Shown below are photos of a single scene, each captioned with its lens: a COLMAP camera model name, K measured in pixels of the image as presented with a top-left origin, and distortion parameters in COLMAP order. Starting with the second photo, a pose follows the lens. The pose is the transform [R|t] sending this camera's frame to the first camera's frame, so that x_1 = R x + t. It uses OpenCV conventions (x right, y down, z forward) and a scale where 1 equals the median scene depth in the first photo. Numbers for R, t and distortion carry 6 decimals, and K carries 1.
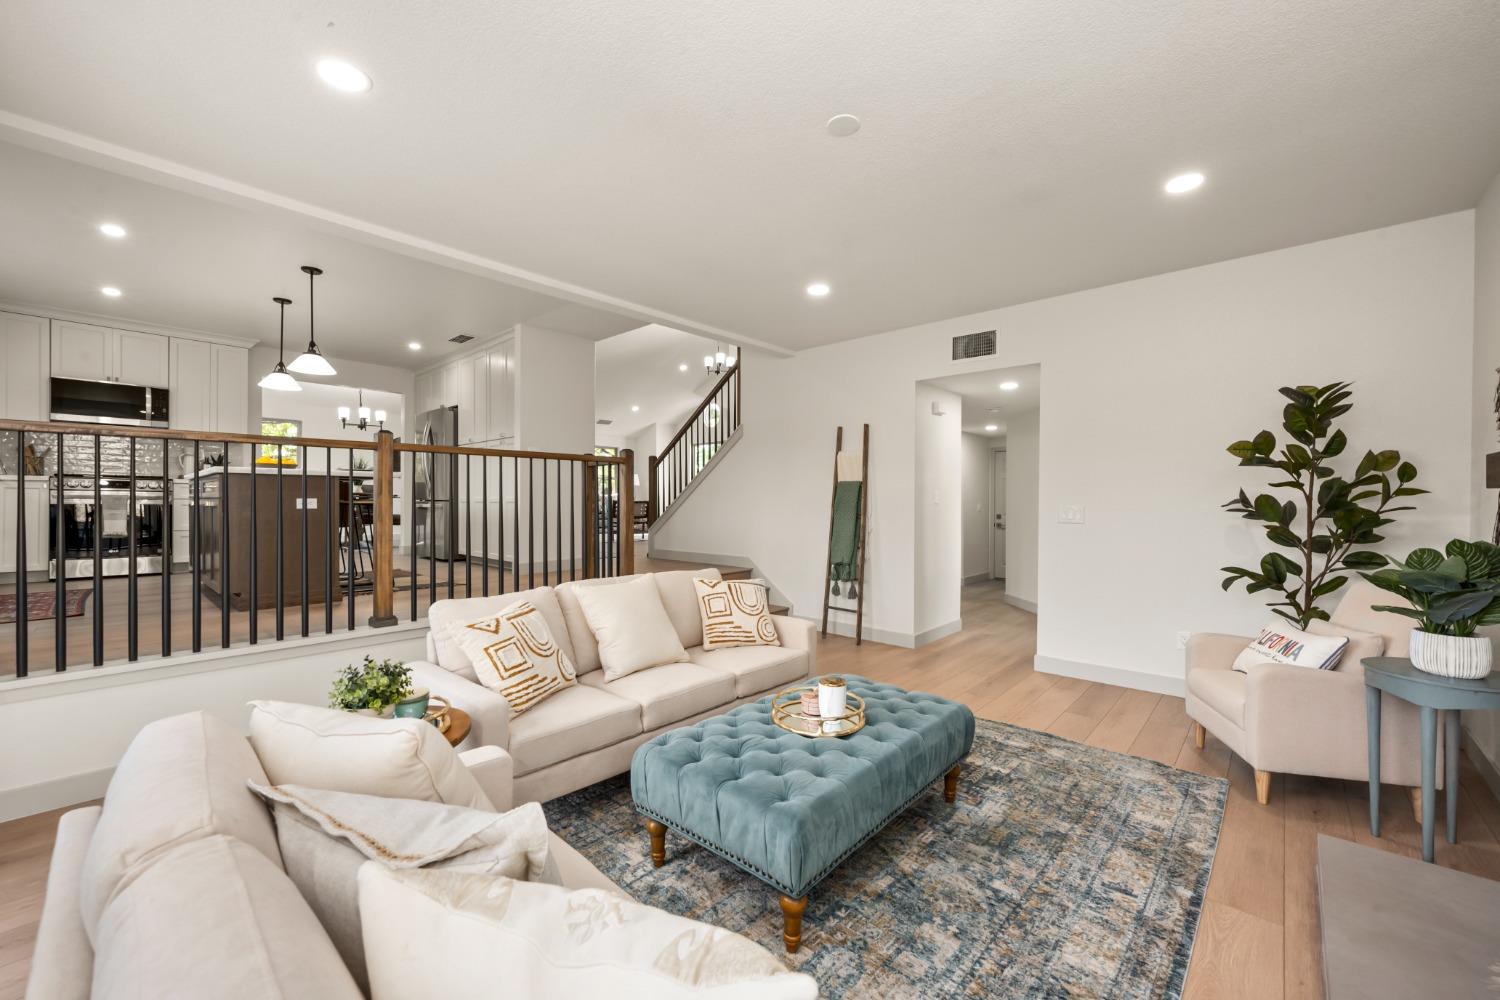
lens RADIAL K [[599.7, 0, 754.7], [0, 599.7, 506.1], [0, 0, 1]] dist [0.000914, 0.000482]
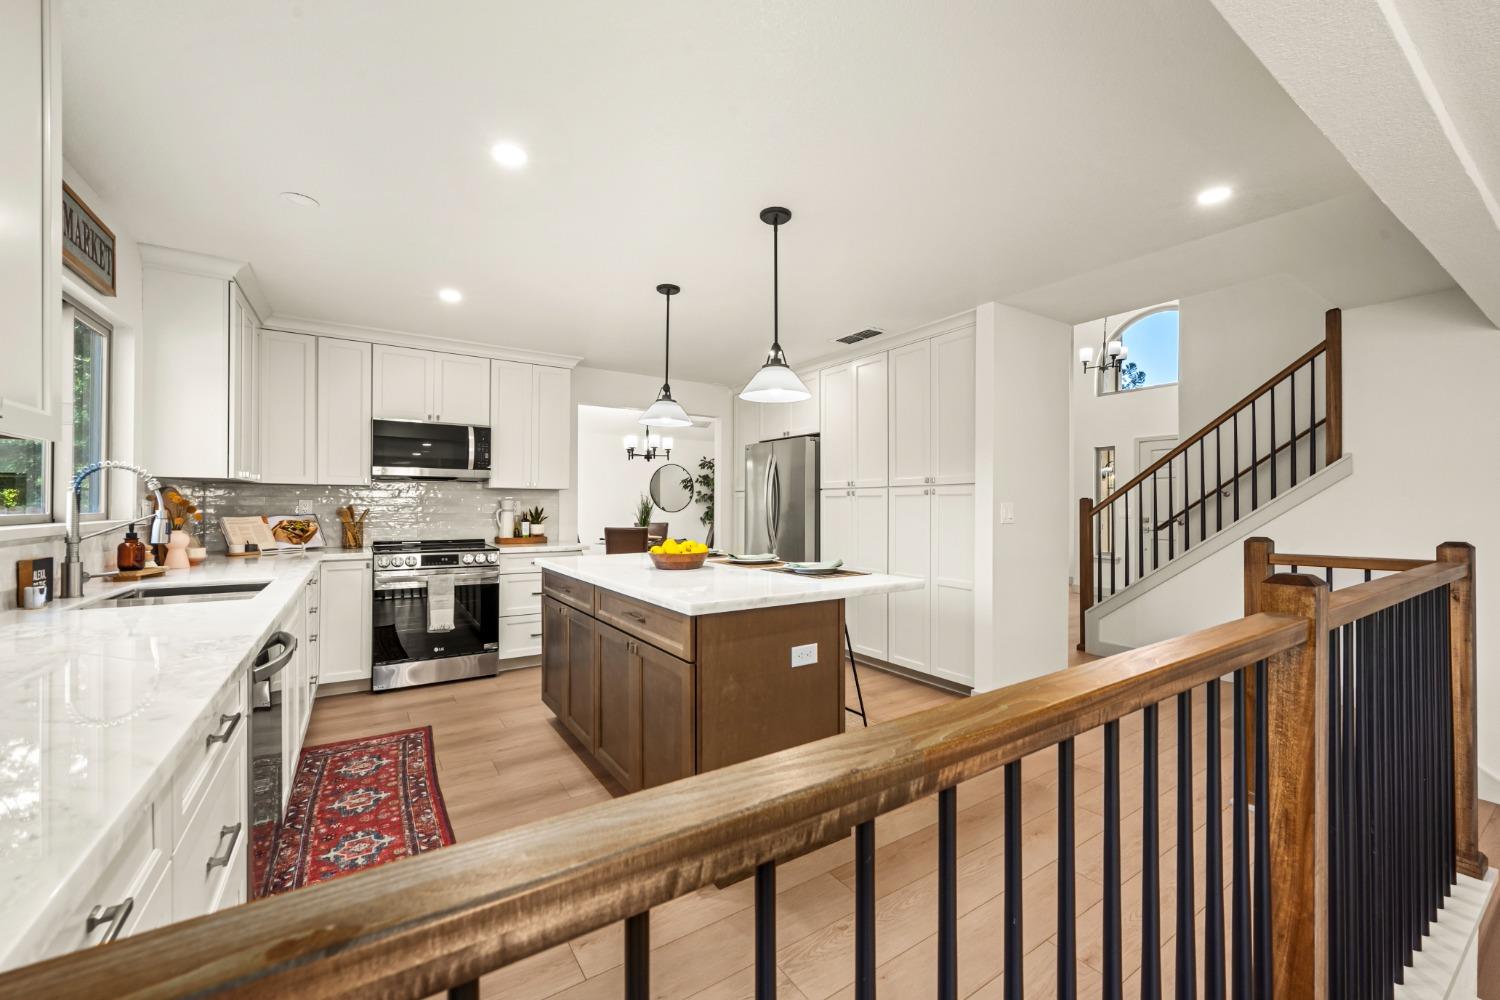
lens RADIAL K [[599.7, 0, 754.7], [0, 599.7, 506.1], [0, 0, 1]] dist [0.000914, 0.000482]
pose [[0.969658, -0.000446, -0.244464, -0.476772], [-0.000511, 0.999992, -0.003855, -0.094234], [0.244464, 0.003863, 0.969651, 0.352723]]
